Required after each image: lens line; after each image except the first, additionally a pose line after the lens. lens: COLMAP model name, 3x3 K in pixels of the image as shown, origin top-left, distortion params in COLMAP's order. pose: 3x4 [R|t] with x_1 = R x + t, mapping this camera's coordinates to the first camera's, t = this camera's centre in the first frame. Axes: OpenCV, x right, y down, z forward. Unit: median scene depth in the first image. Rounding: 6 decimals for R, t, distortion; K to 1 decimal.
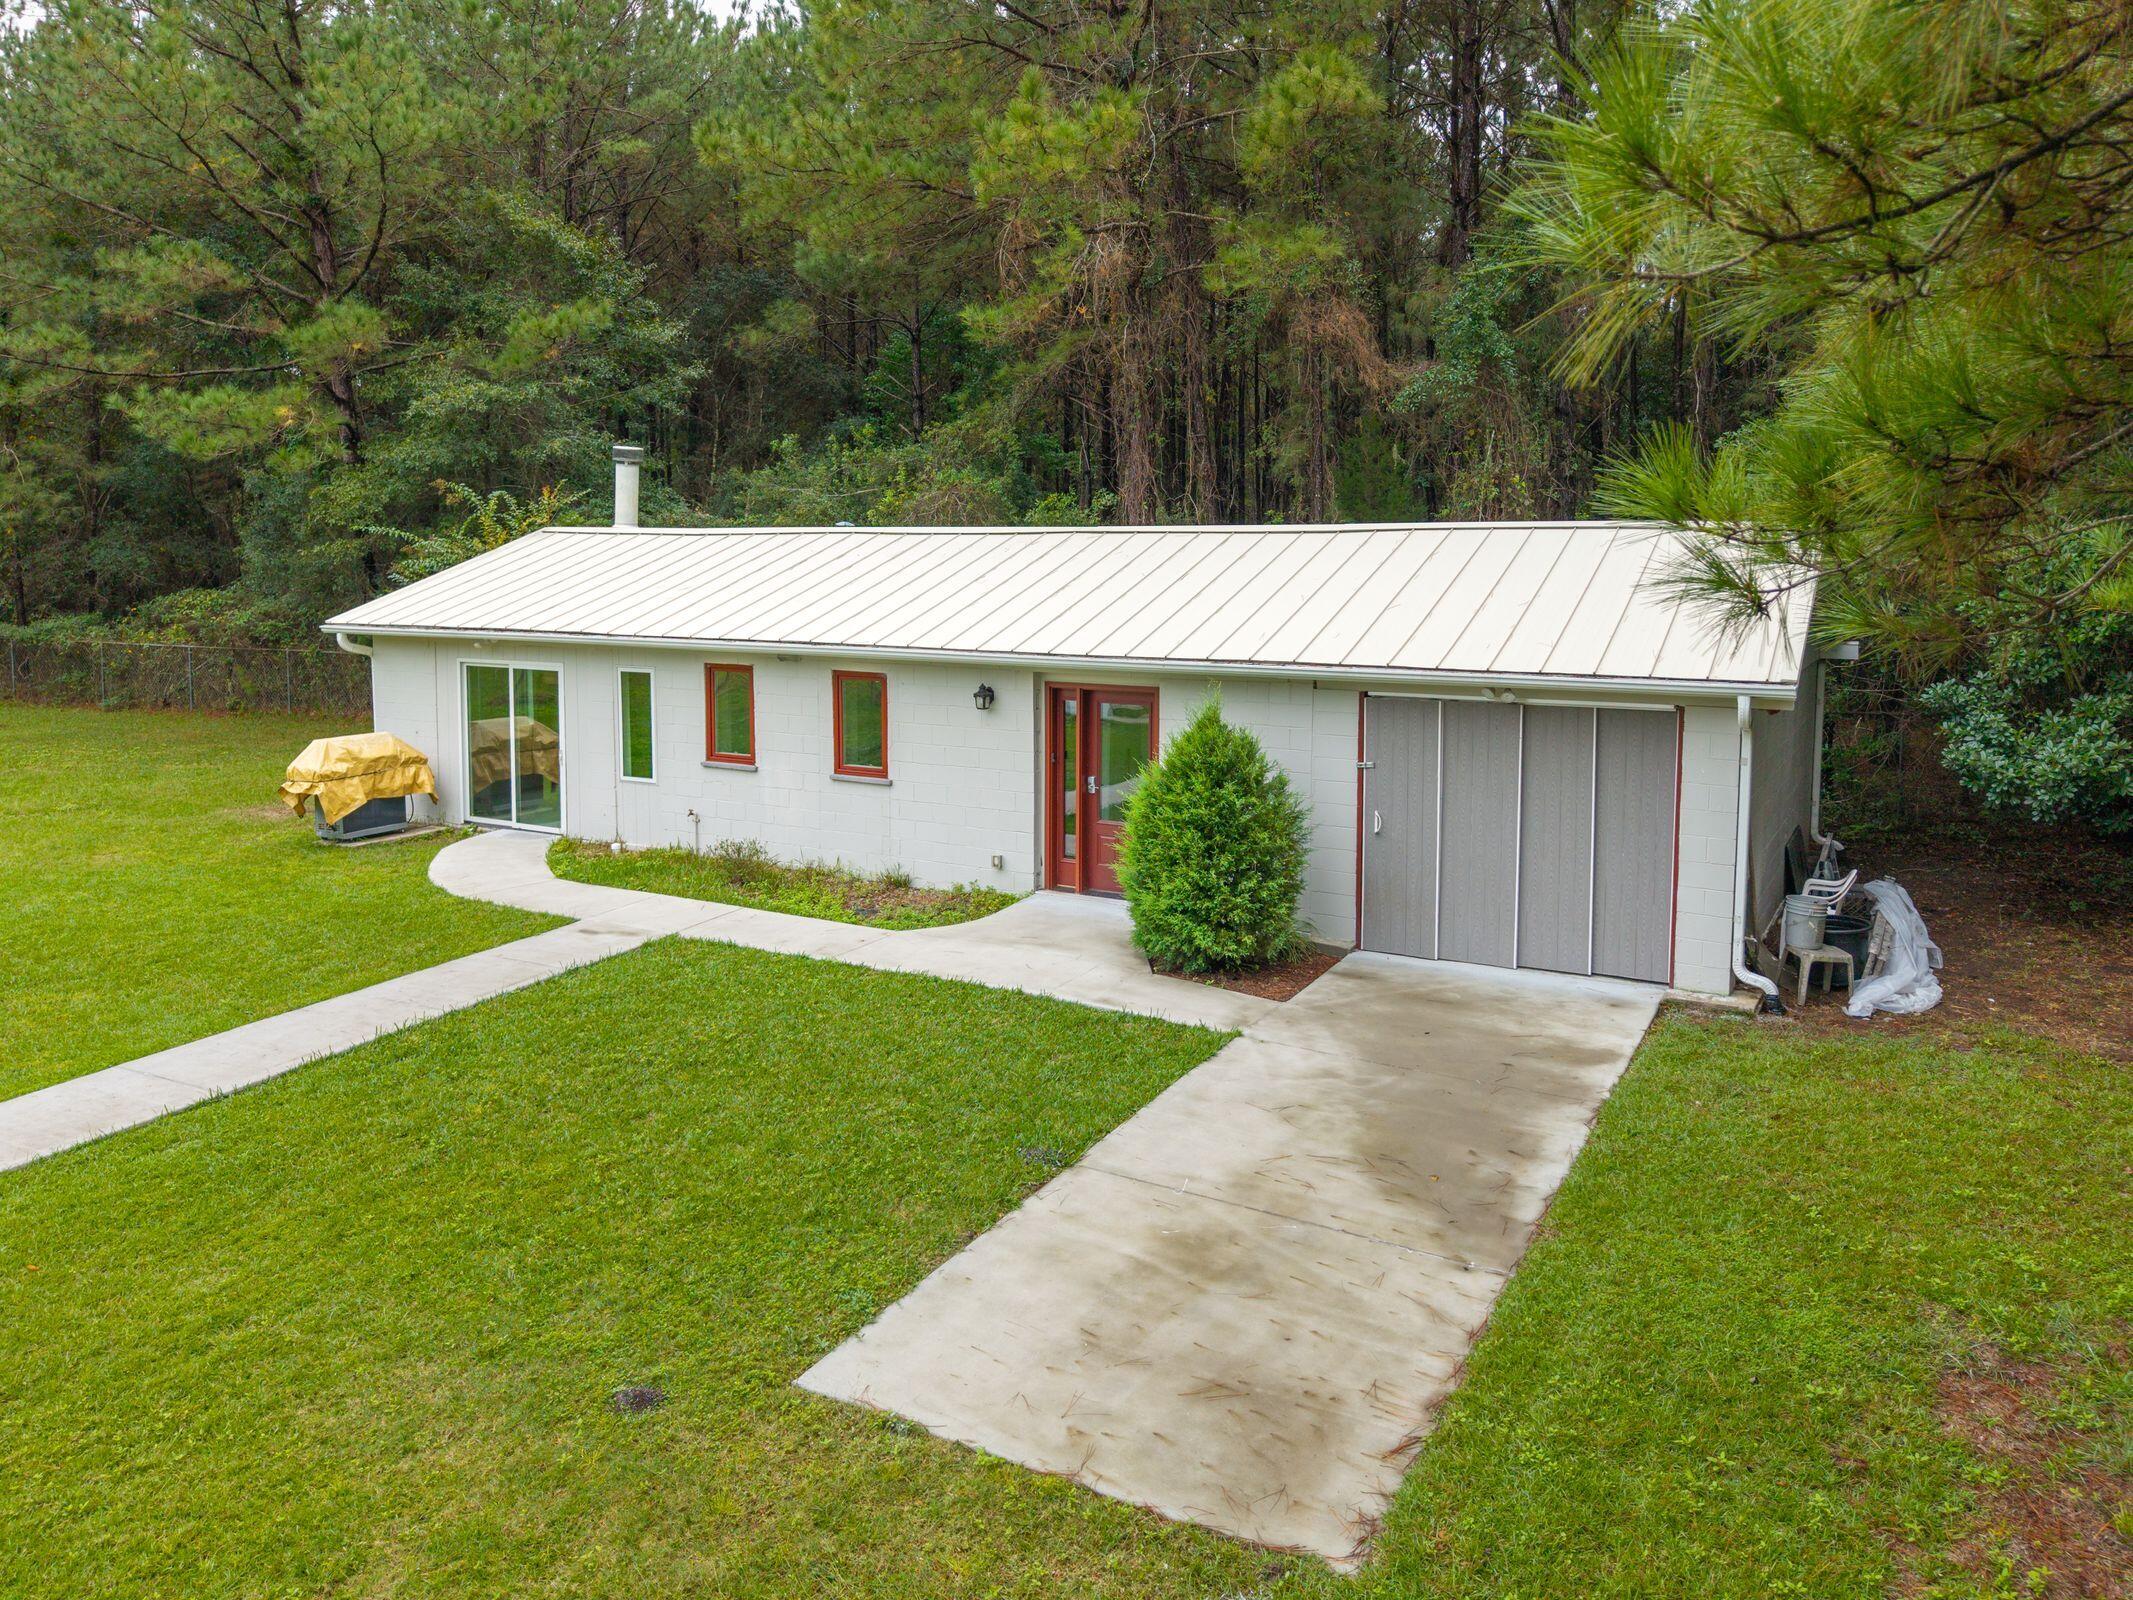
lens RADIAL K [[1441.5, 0, 1064.1], [0, 1441.5, 674.6], [0, 0, 1]] dist [0.041173, -0.047090]
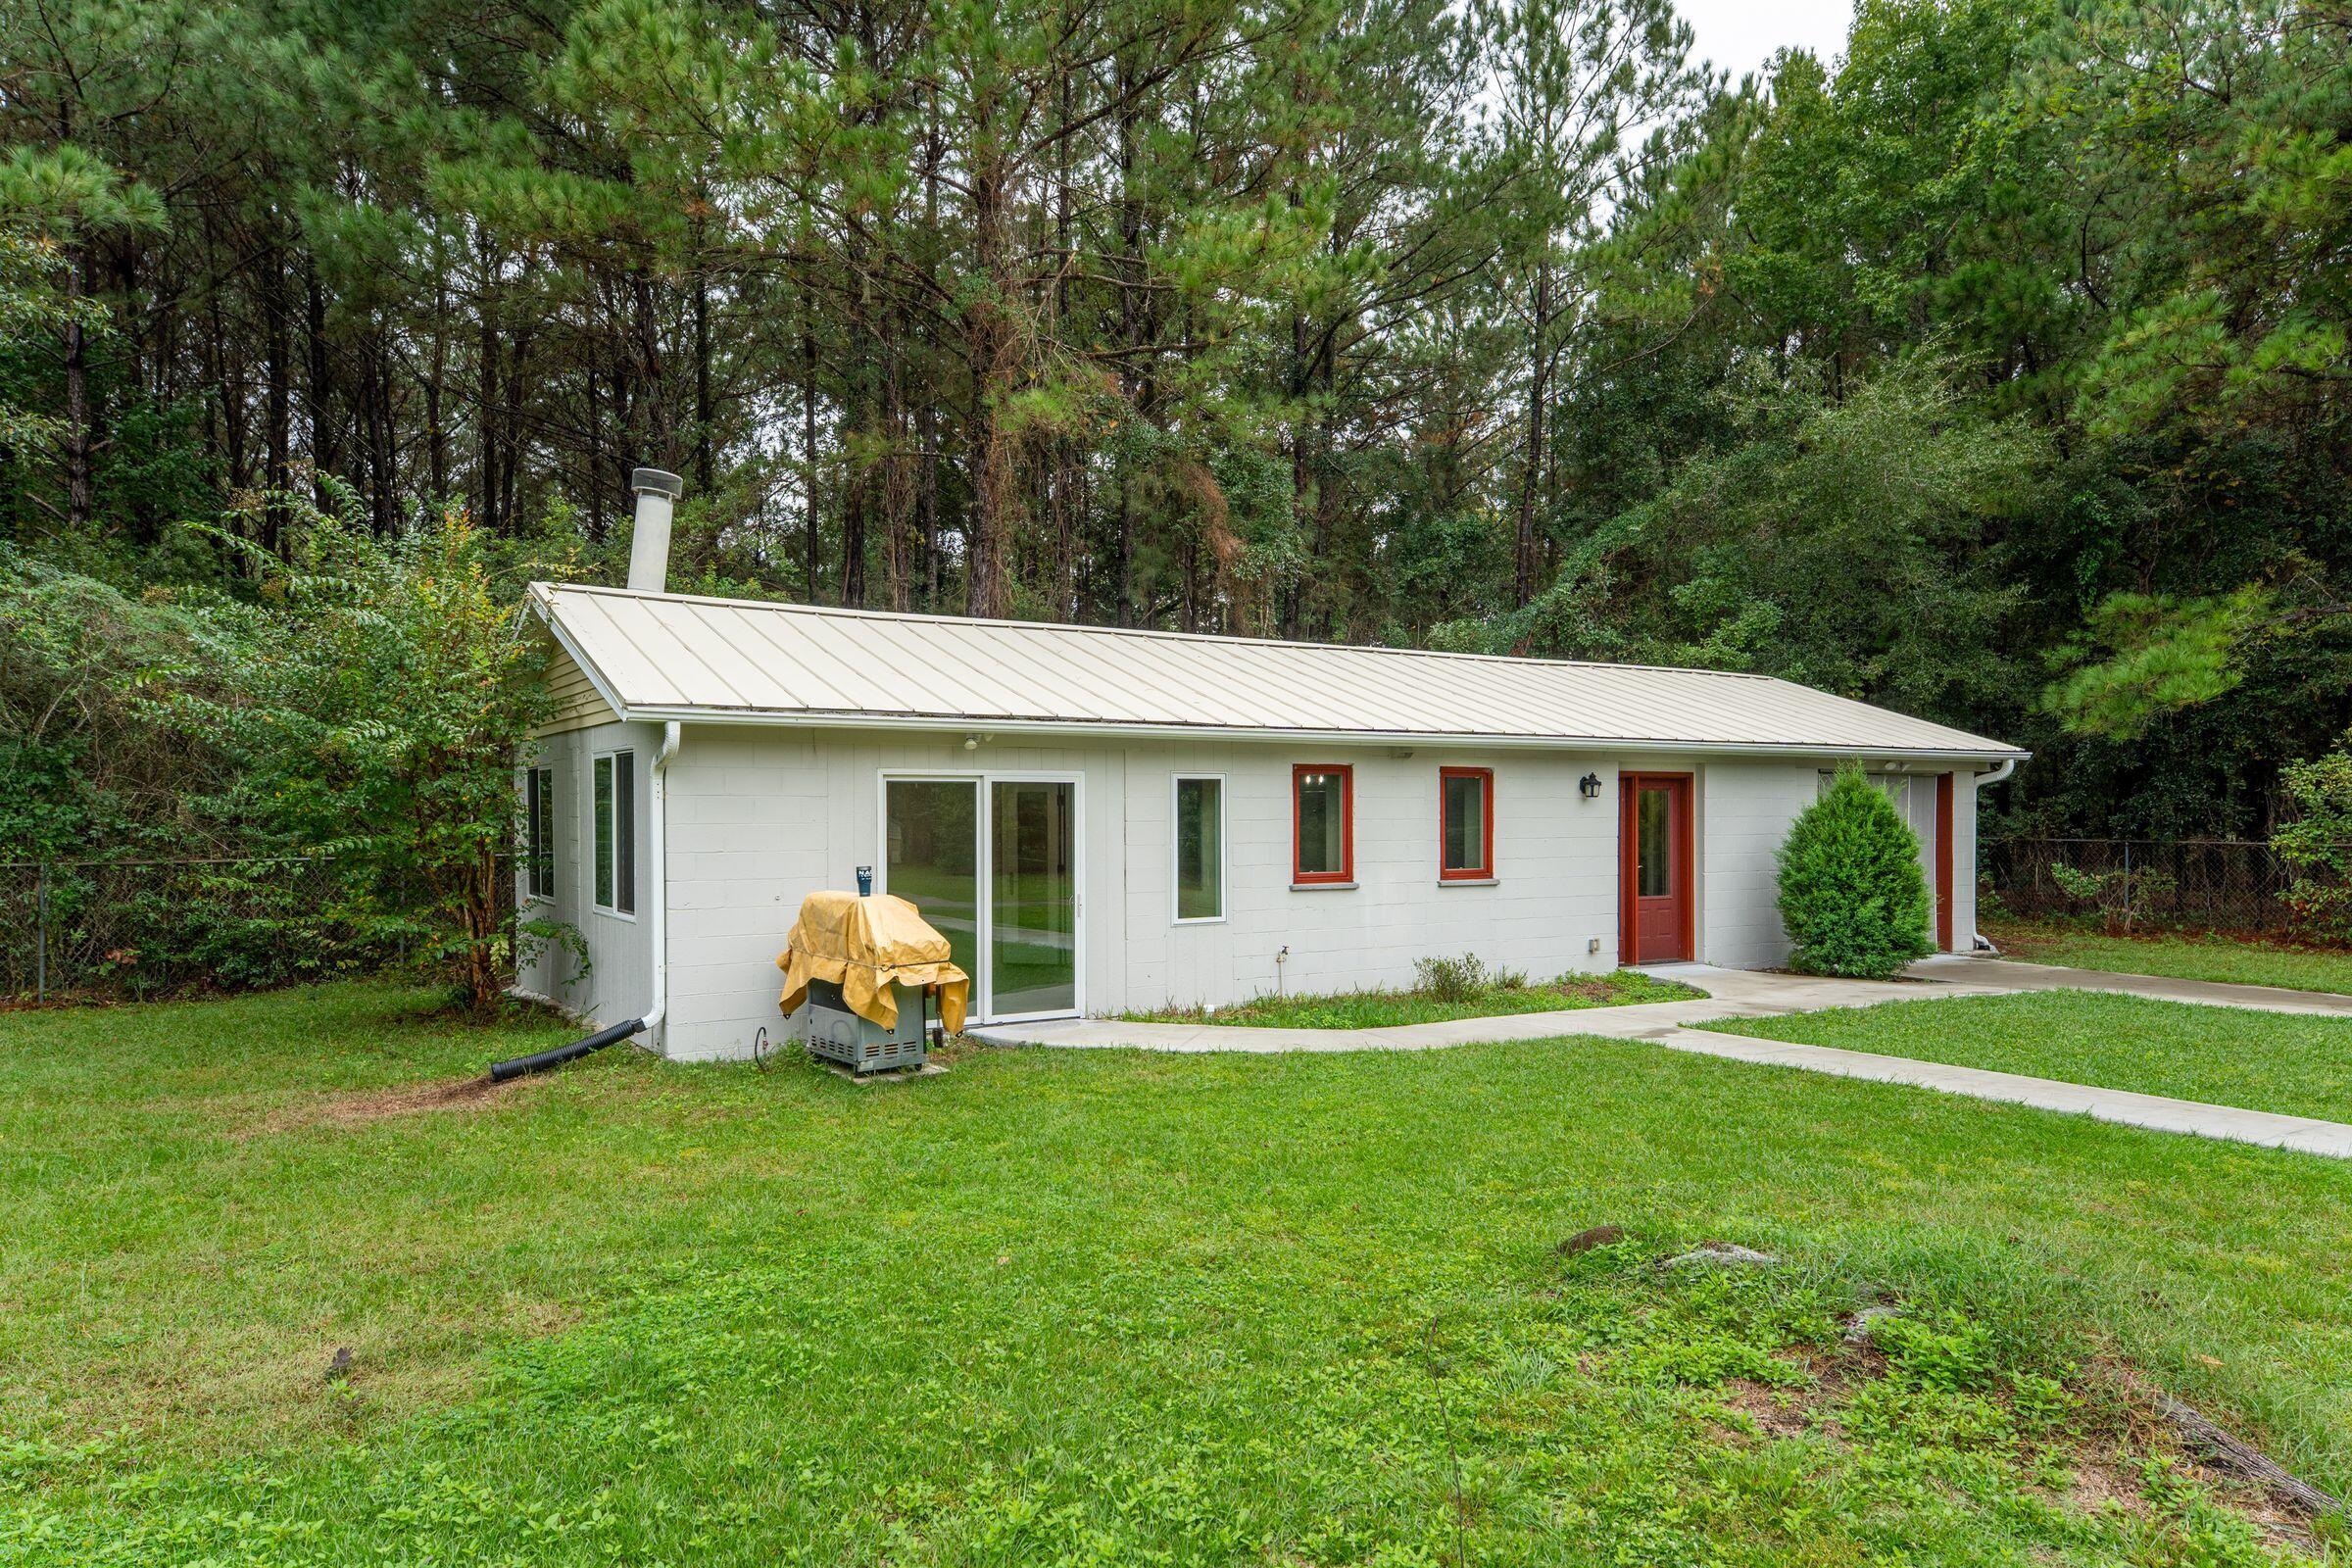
lens RADIAL K [[1487.4, 0, 1204.2], [0, 1487.4, 799.1], [0, 0, 1]] dist [0.076384, 0.003027]
pose [[0.494480, 0.003214, 0.869183, -1.268254], [0.080115, 0.995568, -0.049259, 0.062696], [-0.865489, 0.093992, 0.492031, 0.790477]]
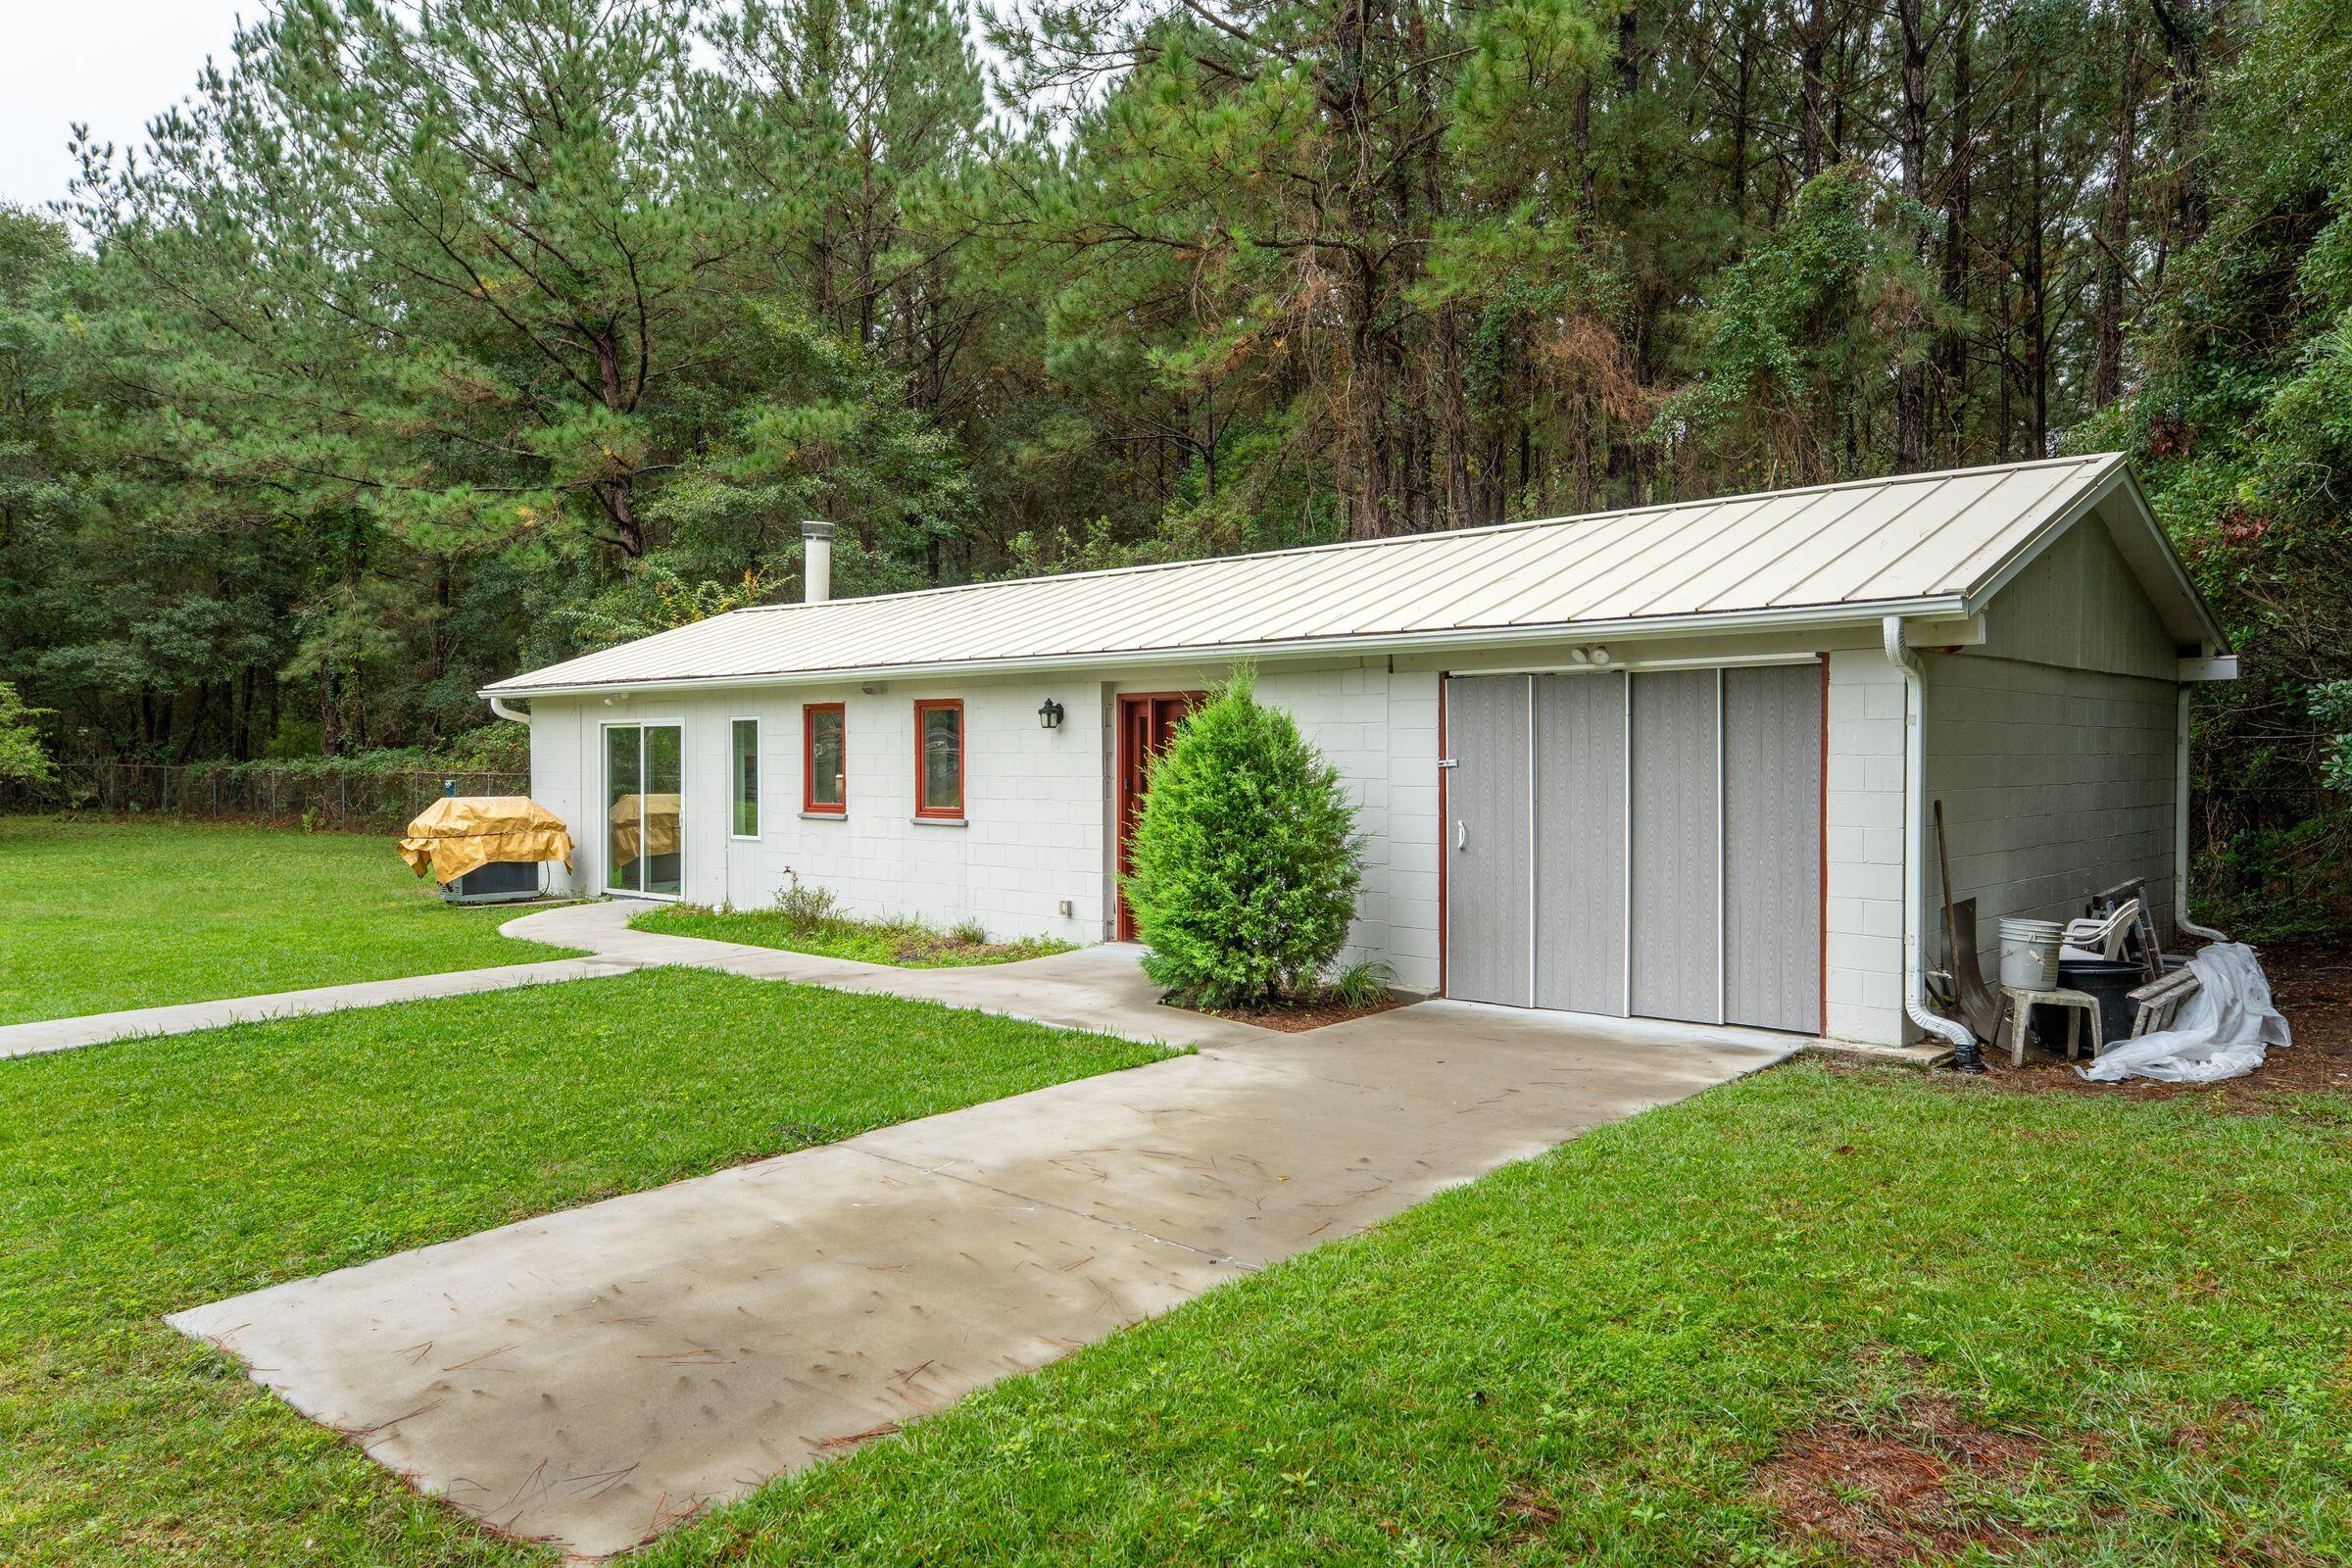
lens RADIAL K [[1487.4, 0, 1204.2], [0, 1487.4, 799.1], [0, 0, 1]] dist [0.076384, 0.003027]
pose [[0.979780, 0.003212, -0.200050, 0.239196], [-0.015769, 0.998000, -0.061210, 0.133296], [0.199453, 0.063127, 0.977872, 0.162490]]
